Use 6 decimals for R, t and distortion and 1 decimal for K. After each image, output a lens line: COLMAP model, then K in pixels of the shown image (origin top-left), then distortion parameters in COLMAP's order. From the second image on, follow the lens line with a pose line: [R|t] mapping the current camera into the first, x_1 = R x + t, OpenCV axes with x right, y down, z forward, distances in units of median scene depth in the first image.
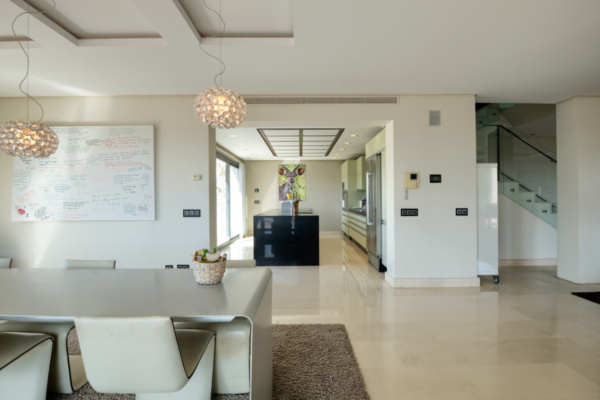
lens RADIAL K [[318.1, 0, 300.7], [0, 318.1, 199.2], [0, 0, 1]] dist [-0.000078, -0.000180]
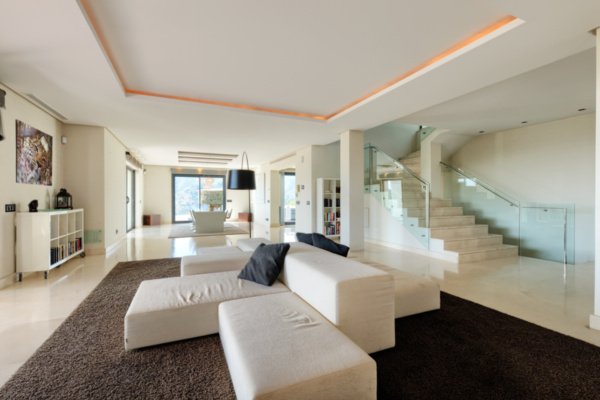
lens RADIAL K [[267.1, 0, 299.7], [0, 267.1, 198.1], [0, 0, 1]] dist [0.001891, -0.000015]
pose [[0.421849, 0.009188, -0.906620, 2.146245], [-0.011329, 0.999924, 0.004863, -0.004255], [0.906595, 0.008220, 0.421921, 0.191386]]
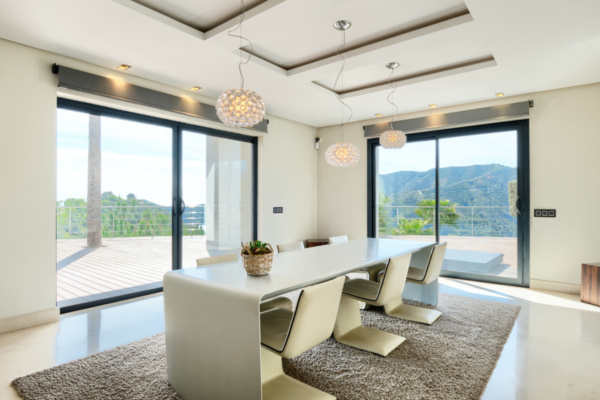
lens RADIAL K [[341.9, 0, 301.4], [0, 341.9, 195.7], [0, 0, 1]] dist [-0.004580, -0.002703]
pose [[-0.612097, -0.007702, -0.790745, 0.215392], [-0.003891, 0.999970, -0.006728, 0.010242], [0.790773, -0.001042, -0.612108, 0.825956]]
